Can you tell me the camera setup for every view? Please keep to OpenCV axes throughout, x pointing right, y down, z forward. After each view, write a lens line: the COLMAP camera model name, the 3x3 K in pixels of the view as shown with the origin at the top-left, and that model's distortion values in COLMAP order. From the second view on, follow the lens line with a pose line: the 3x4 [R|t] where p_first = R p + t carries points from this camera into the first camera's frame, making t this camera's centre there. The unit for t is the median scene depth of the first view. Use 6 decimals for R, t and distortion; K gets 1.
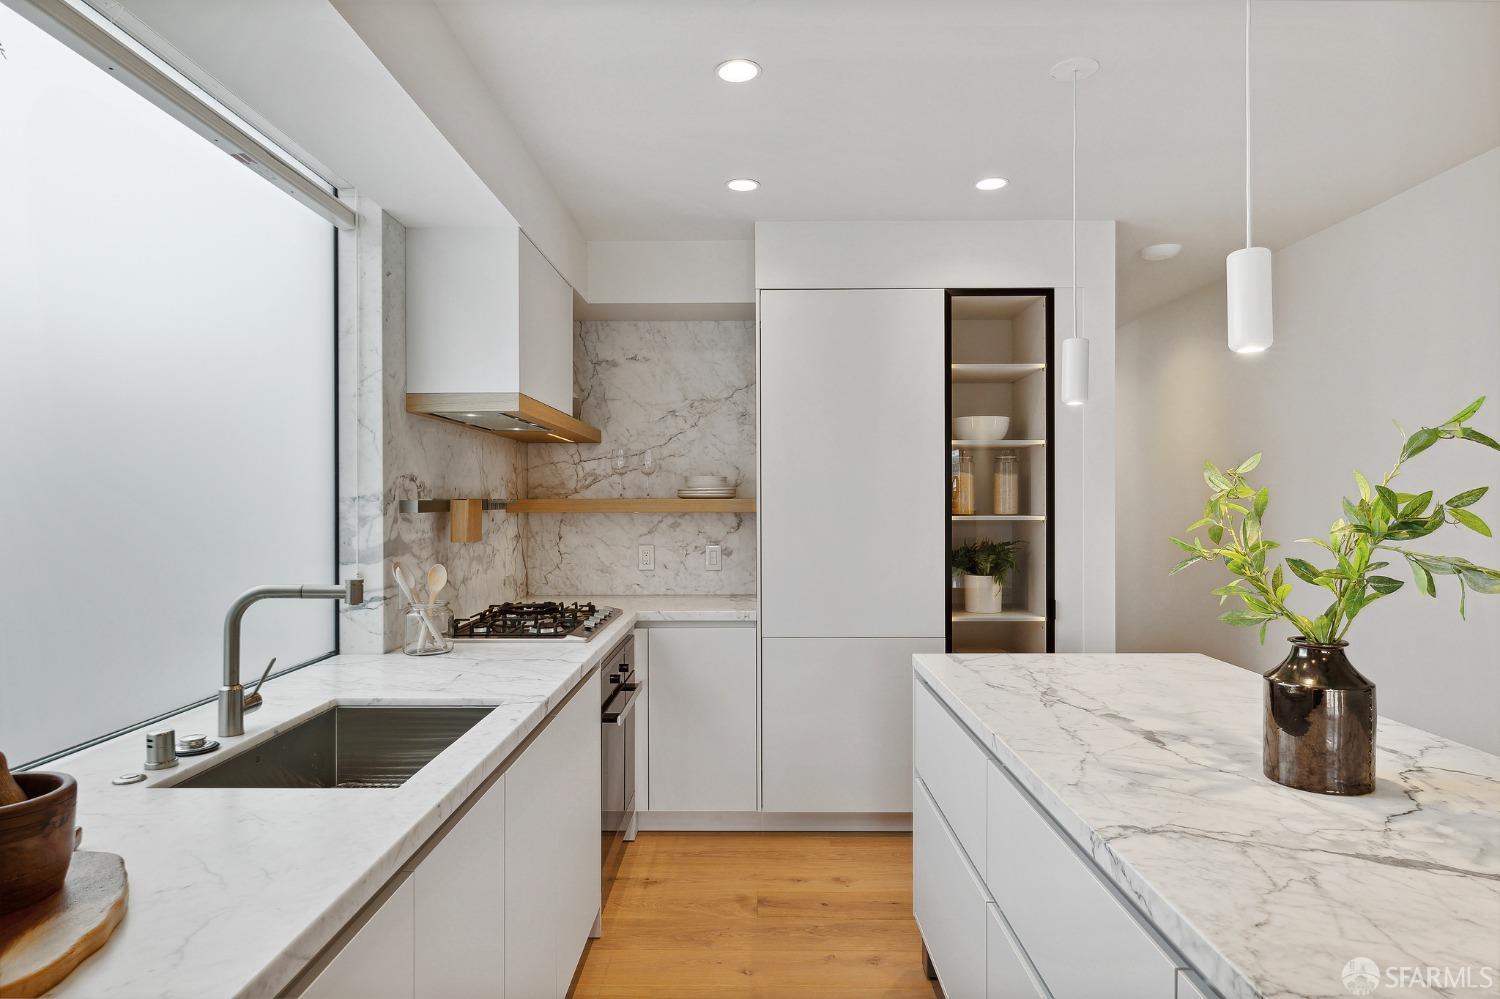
lens RADIAL K [[861.9, 0, 751.2], [0, 861.9, 507.0], [0, 0, 1]] dist [0.007760, -0.000636]
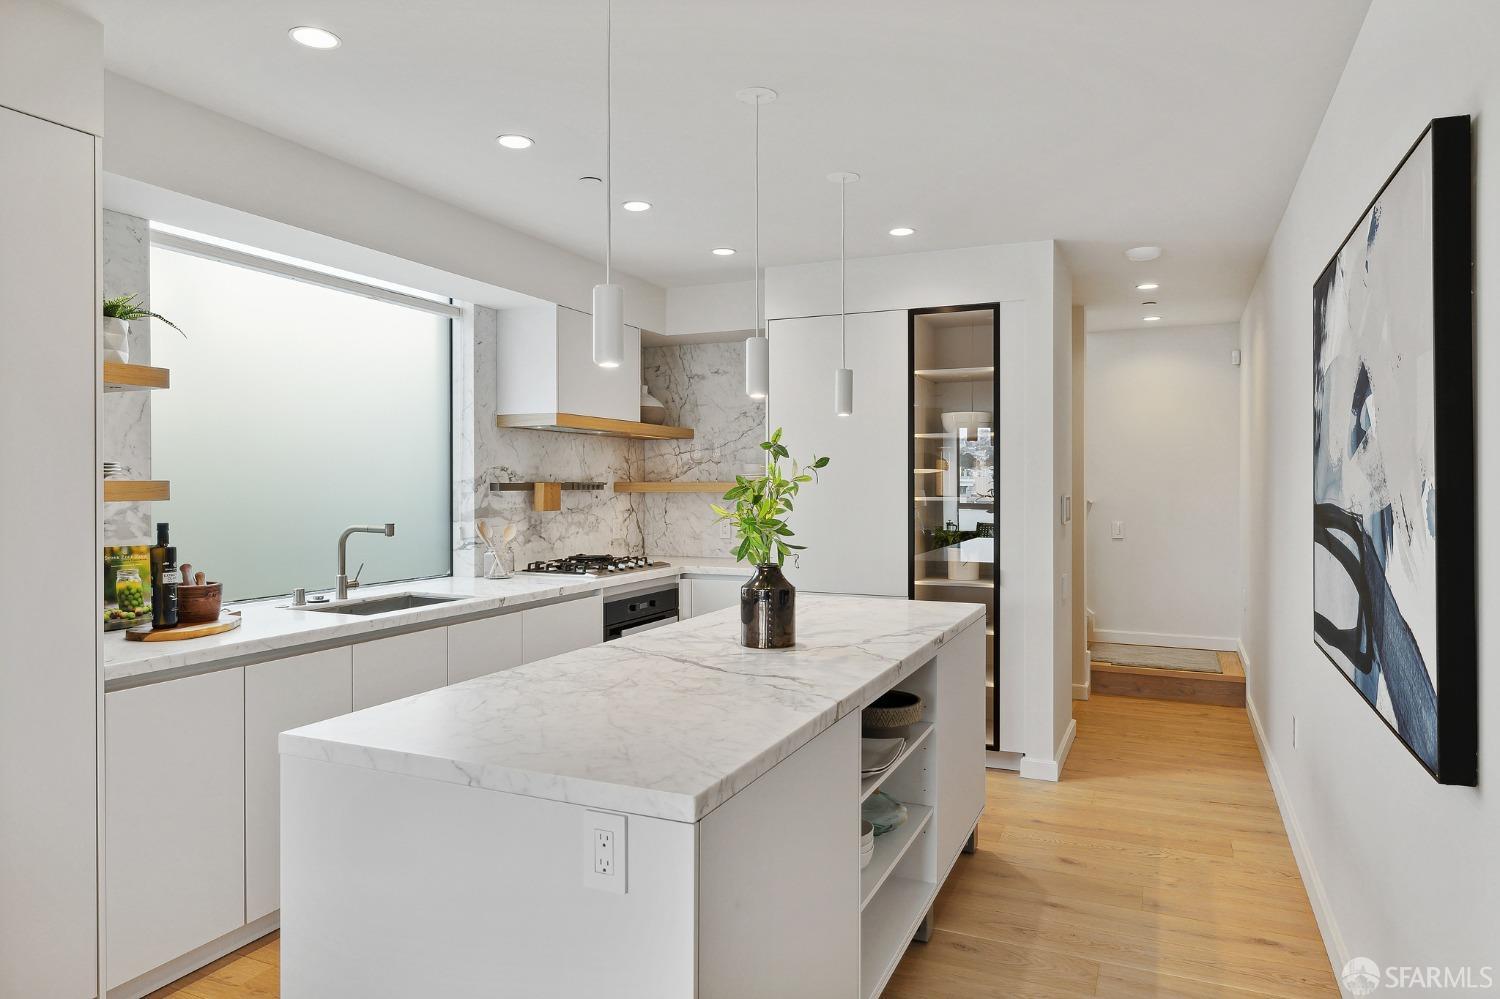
lens RADIAL K [[936.9, 0, 747.8], [0, 936.9, 485.6], [0, 0, 1]] dist [-0.008033, 0.000718]
pose [[0.914105, 0.003157, -0.405465, 0.552320], [-0.005516, 0.999974, -0.004650, 0.002043], [0.405440, 0.006488, 0.914099, -0.292750]]
